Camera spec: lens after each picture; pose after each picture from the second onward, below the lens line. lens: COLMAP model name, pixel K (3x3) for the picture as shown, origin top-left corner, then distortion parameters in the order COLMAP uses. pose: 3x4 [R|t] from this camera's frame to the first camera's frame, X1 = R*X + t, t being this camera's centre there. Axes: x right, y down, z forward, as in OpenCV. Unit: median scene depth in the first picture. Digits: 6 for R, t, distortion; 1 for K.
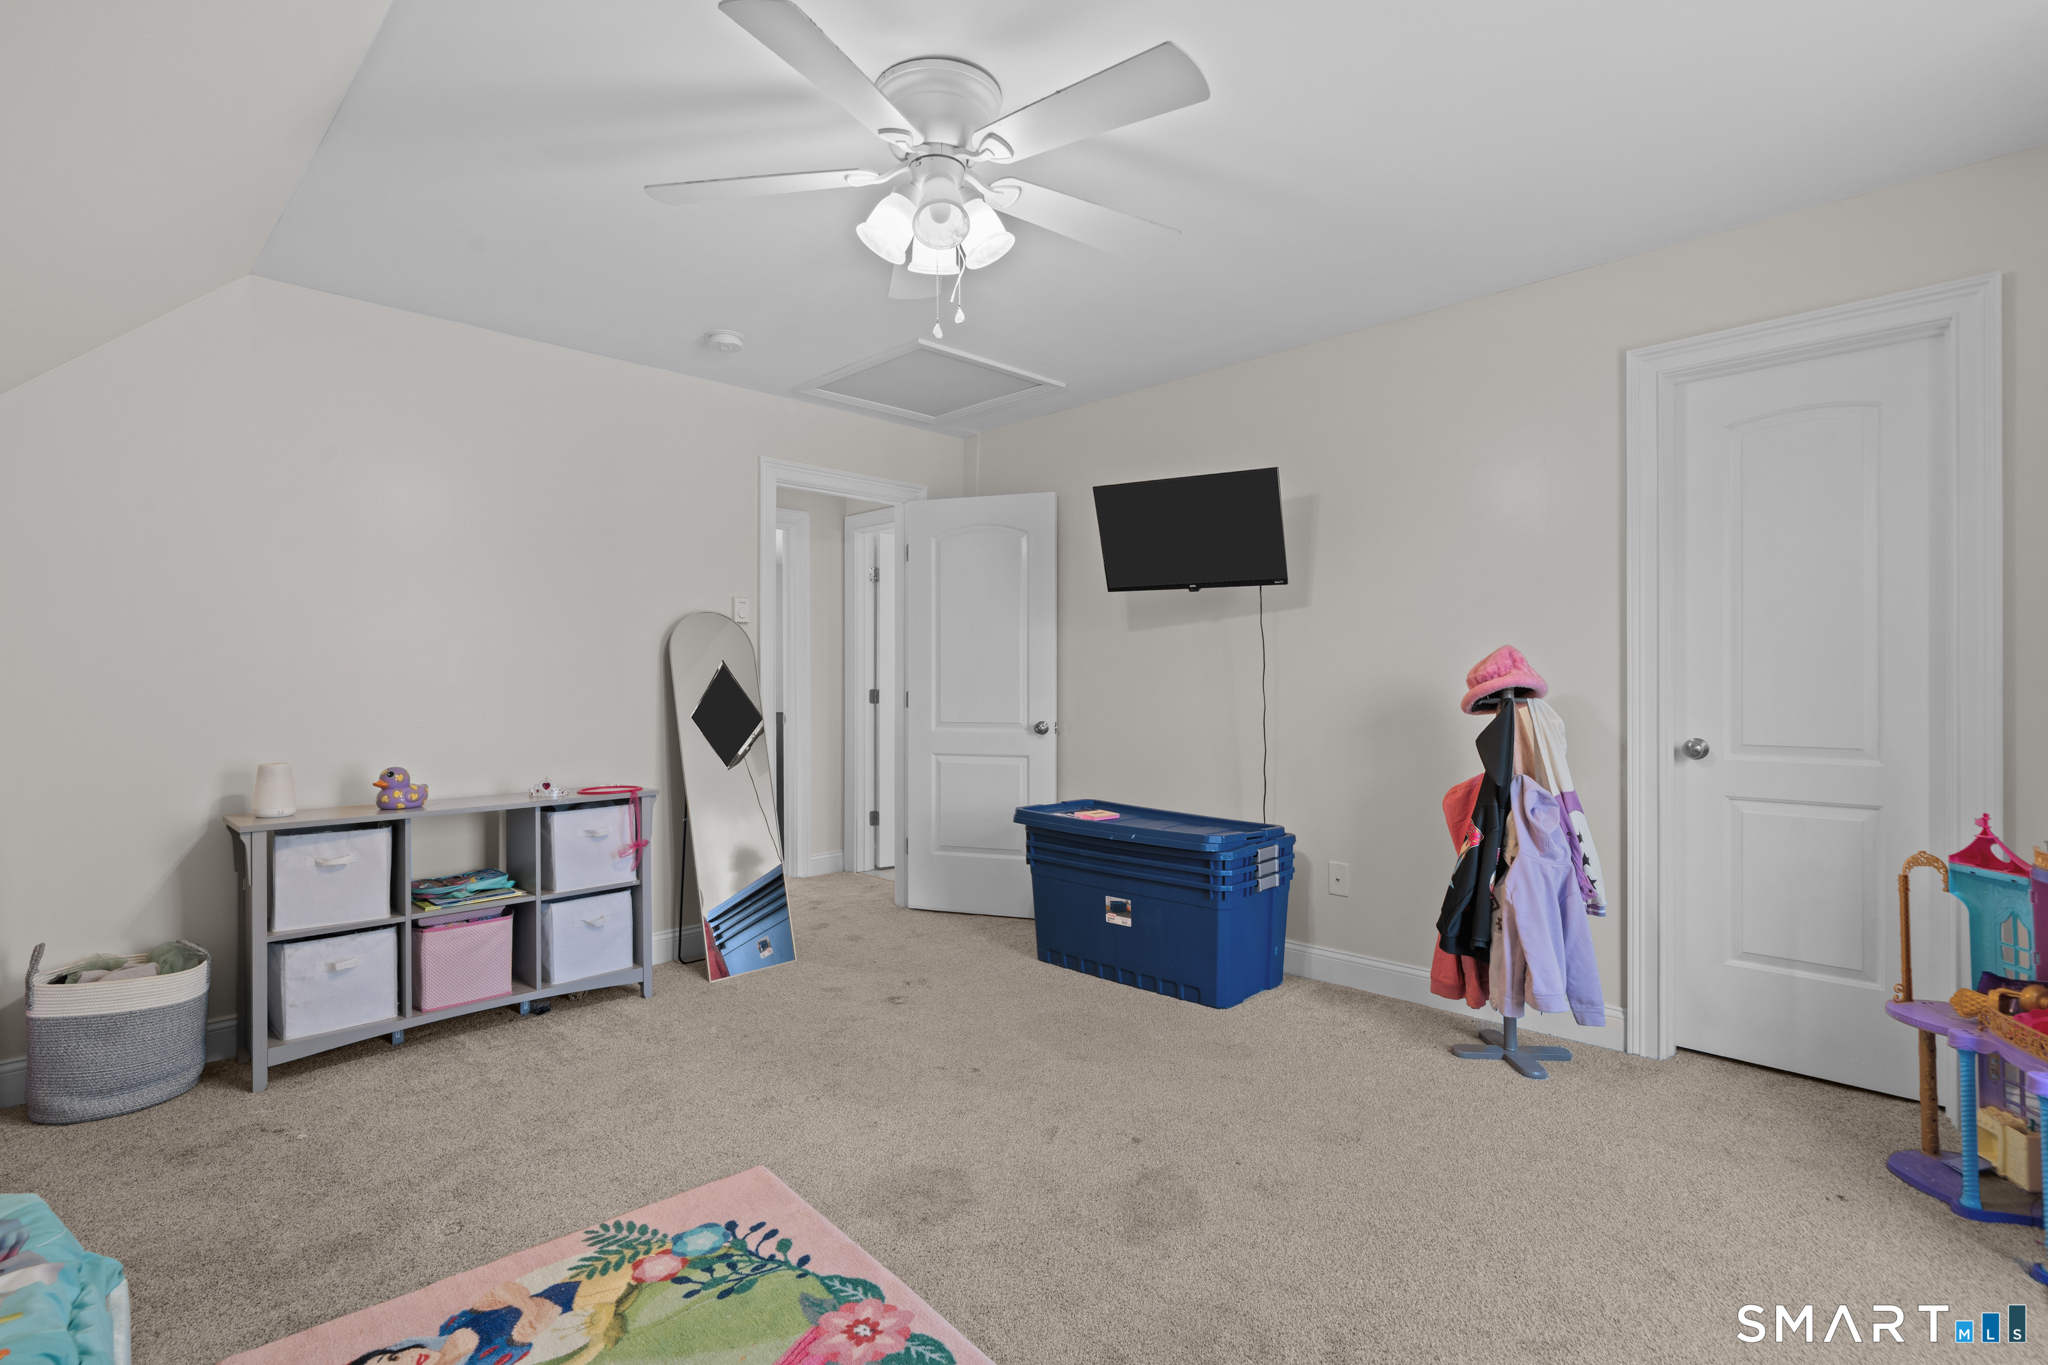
lens RADIAL K [[974.2, 0, 1030.7], [0, 974.2, 686.2], [0, 0, 1]] dist [0.000093, 0.000277]
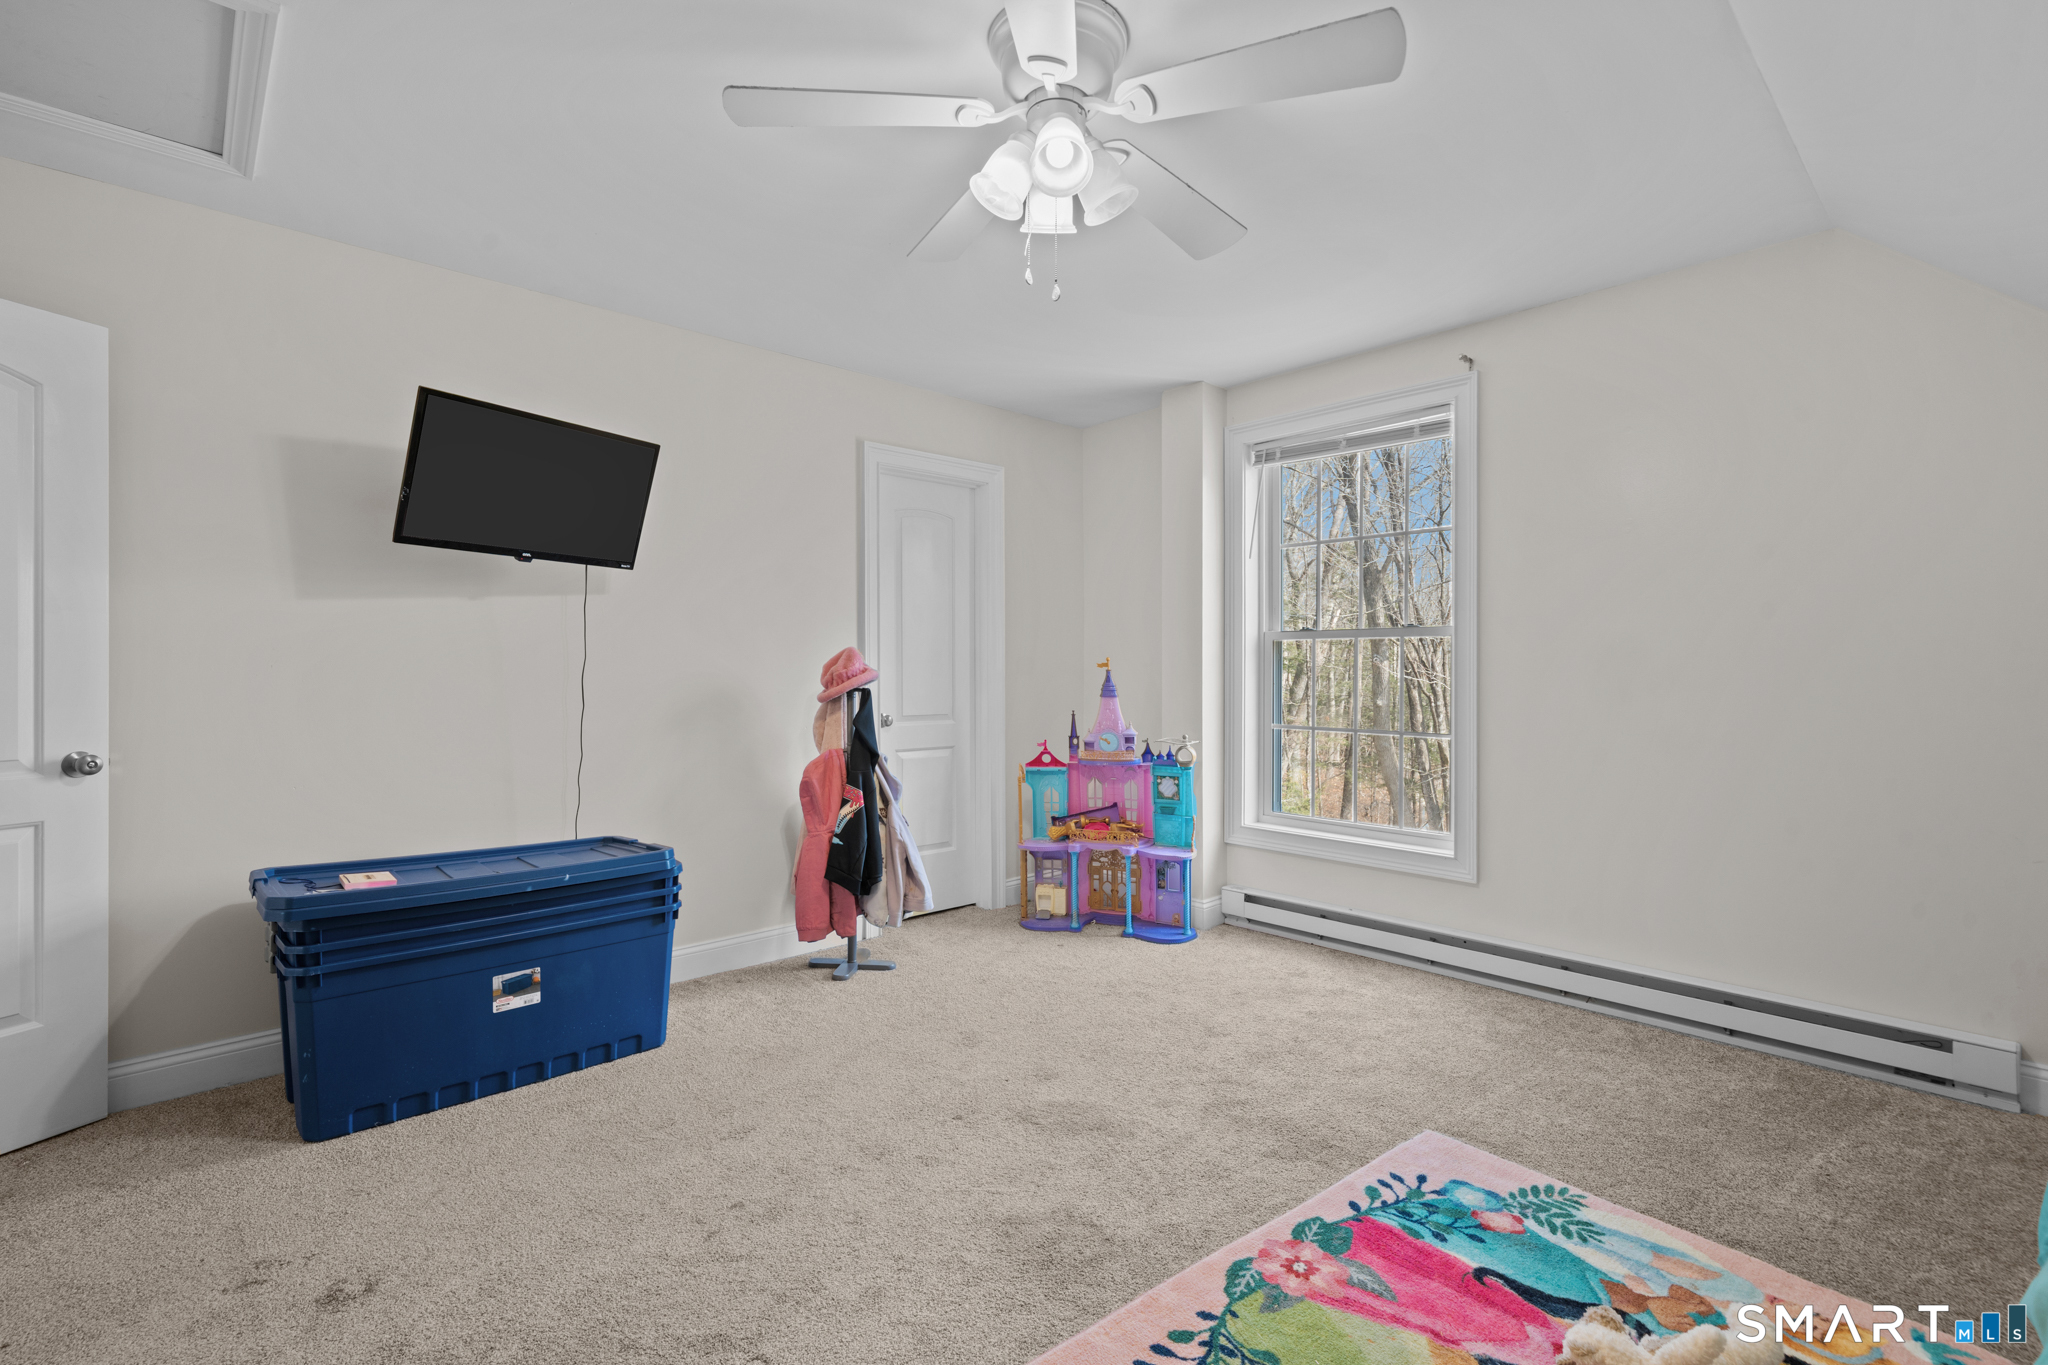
lens RADIAL K [[911.7, 0, 994.4], [0, 911.7, 687.5], [0, 0, 1]] dist [-0.001286, -0.000588]
pose [[0.067810, -0.011460, 0.997632, -0.841531], [0.008606, 0.999904, 0.010901, -0.000400], [-0.997661, 0.007846, 0.067903, 0.885567]]
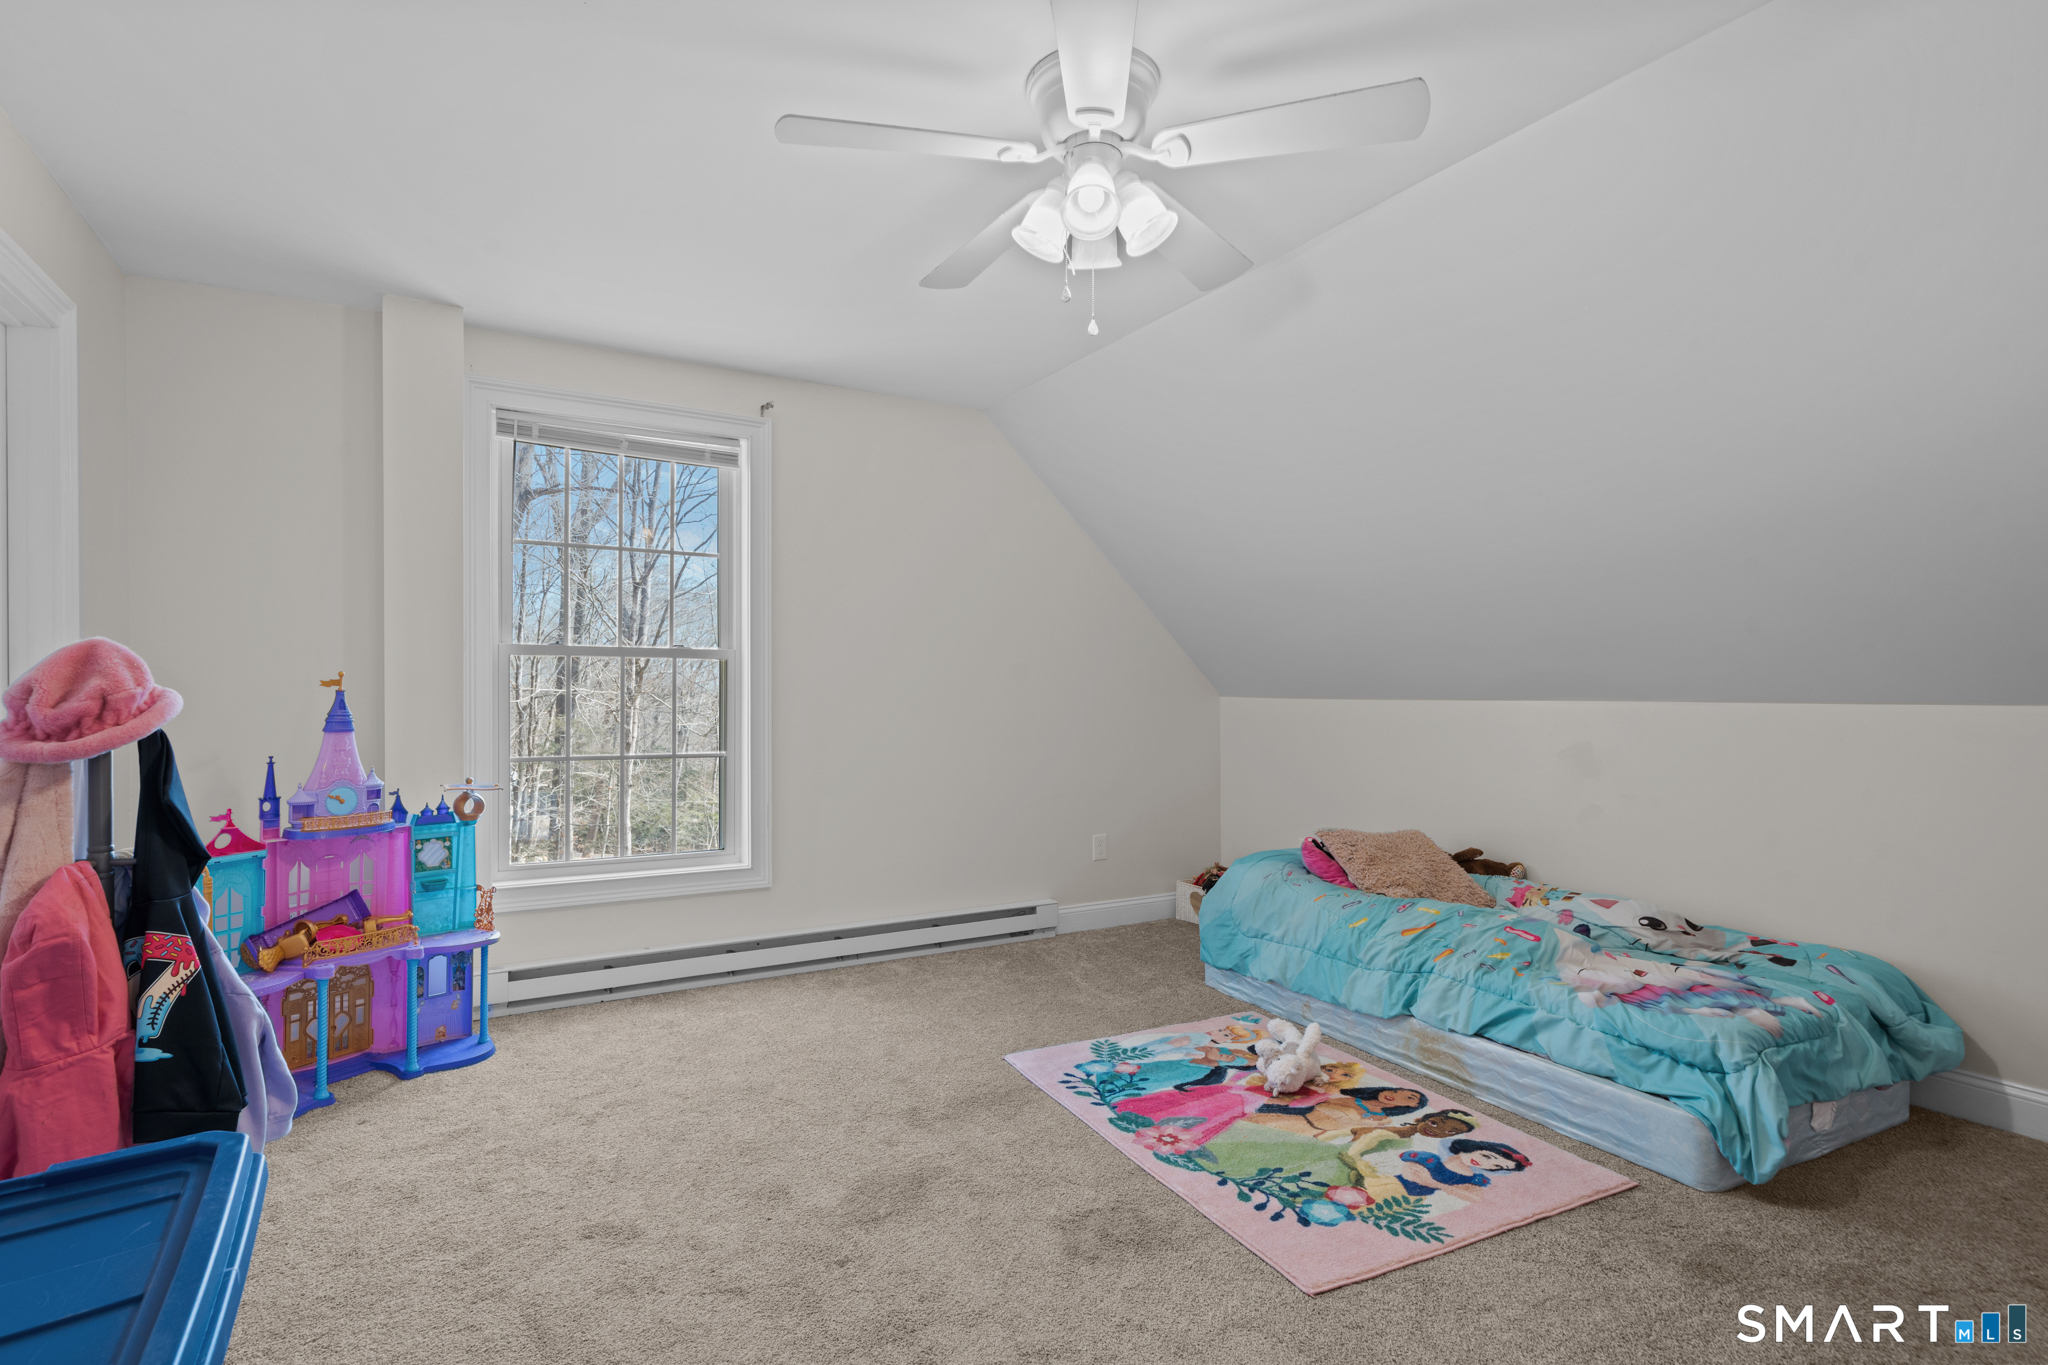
lens RADIAL K [[1000.1, 0, 1004.9], [0, 1000.1, 701.6], [0, 0, 1]] dist [-0.001125, 0.000069]
pose [[-0.960454, 0.003914, 0.278412, -0.249447], [0.008481, 0.999848, 0.015201, -0.010706], [-0.278310, 0.016961, -0.960341, 1.739020]]
